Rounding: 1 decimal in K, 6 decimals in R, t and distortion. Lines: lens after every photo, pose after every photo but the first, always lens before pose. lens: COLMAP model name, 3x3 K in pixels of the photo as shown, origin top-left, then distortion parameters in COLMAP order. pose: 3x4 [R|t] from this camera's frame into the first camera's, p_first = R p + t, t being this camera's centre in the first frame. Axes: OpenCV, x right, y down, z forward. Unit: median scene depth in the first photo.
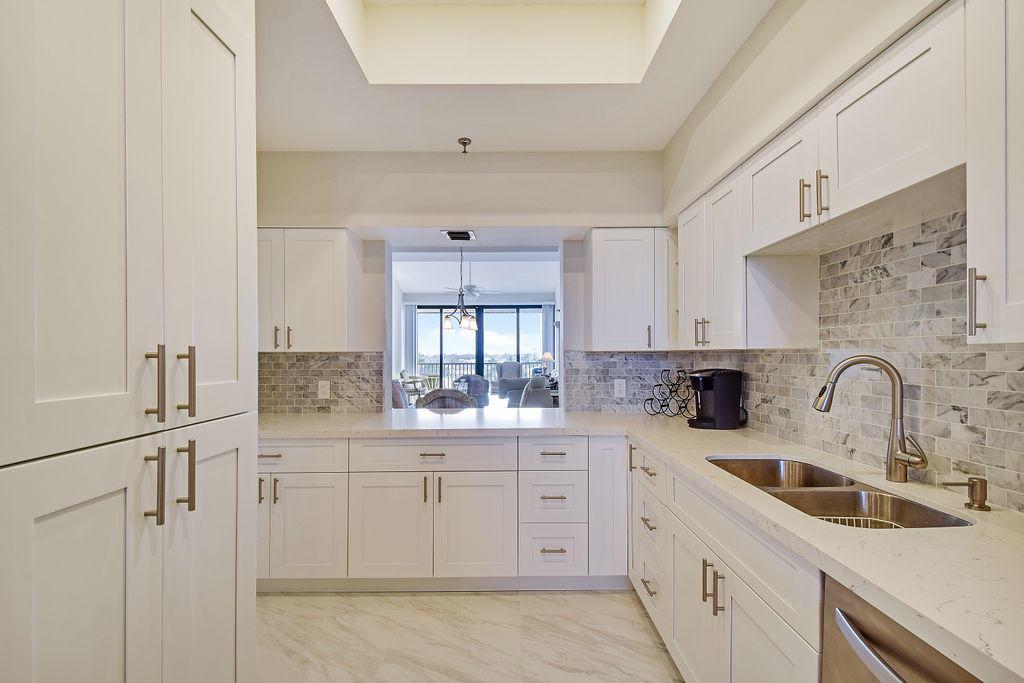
lens RADIAL K [[448.9, 0, 511.0], [0, 448.9, 354.4], [0, 0, 1]] dist [0.024621, -0.028135]
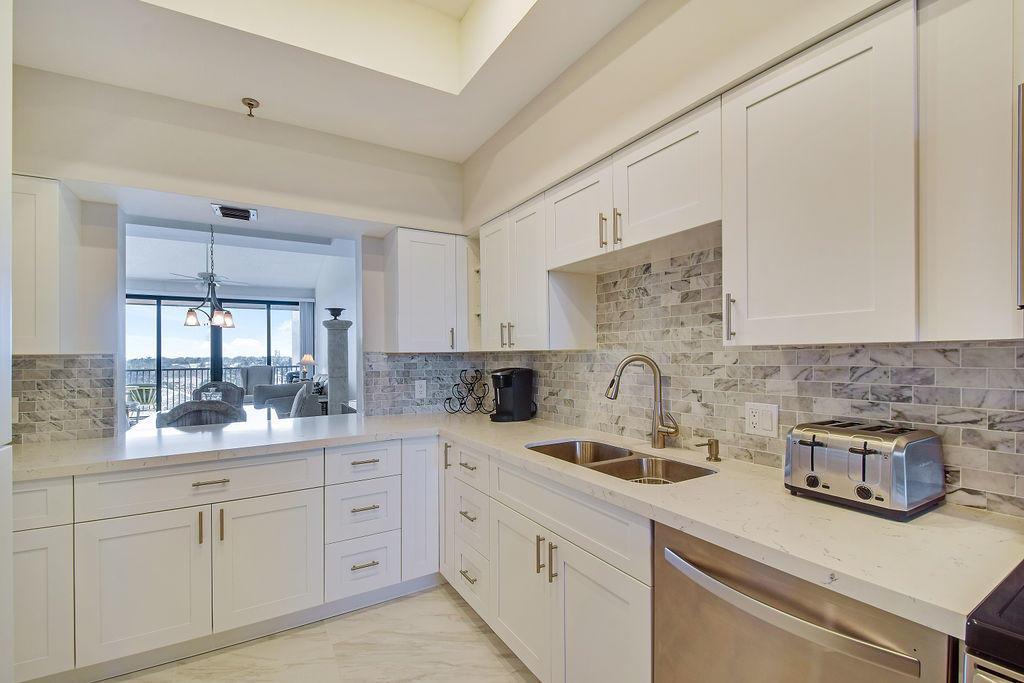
lens RADIAL K [[448.9, 0, 511.0], [0, 448.9, 354.4], [0, 0, 1]] dist [0.024621, -0.028135]
pose [[0.860289, -0.006181, 0.509769, -0.143718], [0.008094, 0.999966, -0.001536, 0.000383], [-0.509743, 0.005447, 0.860310, 0.042468]]
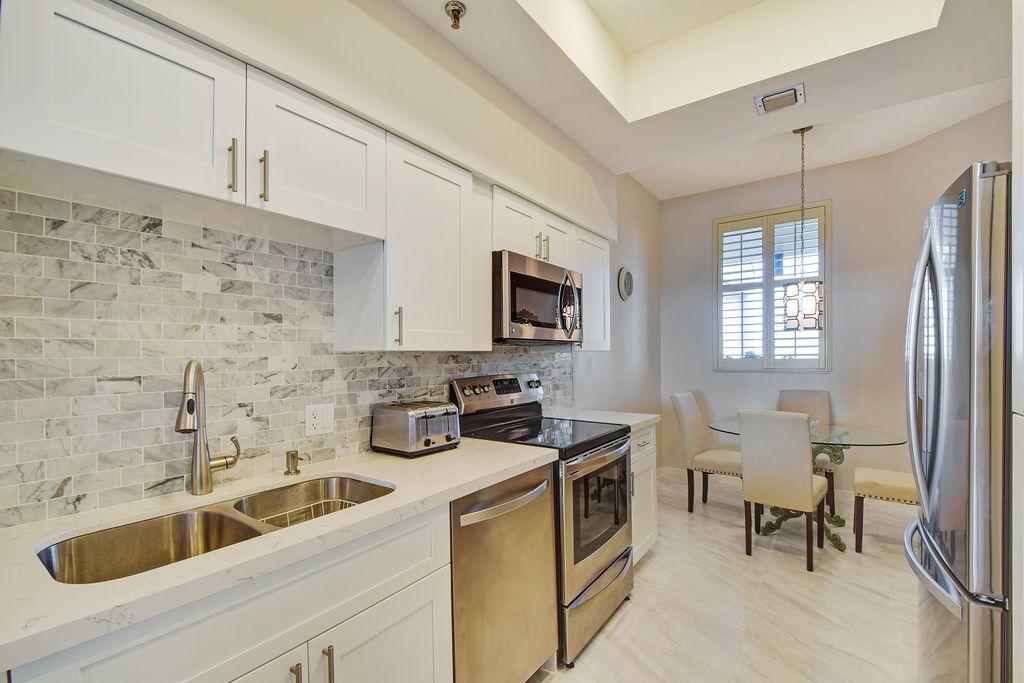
lens RADIAL K [[448.9, 0, 511.0], [0, 448.9, 354.4], [0, 0, 1]] dist [0.024621, -0.028135]
pose [[-0.807049, 0.013901, 0.590321, -0.154567], [0.013990, 0.999892, -0.004419, 0.002869], [-0.590319, 0.004692, -0.807156, 0.951135]]
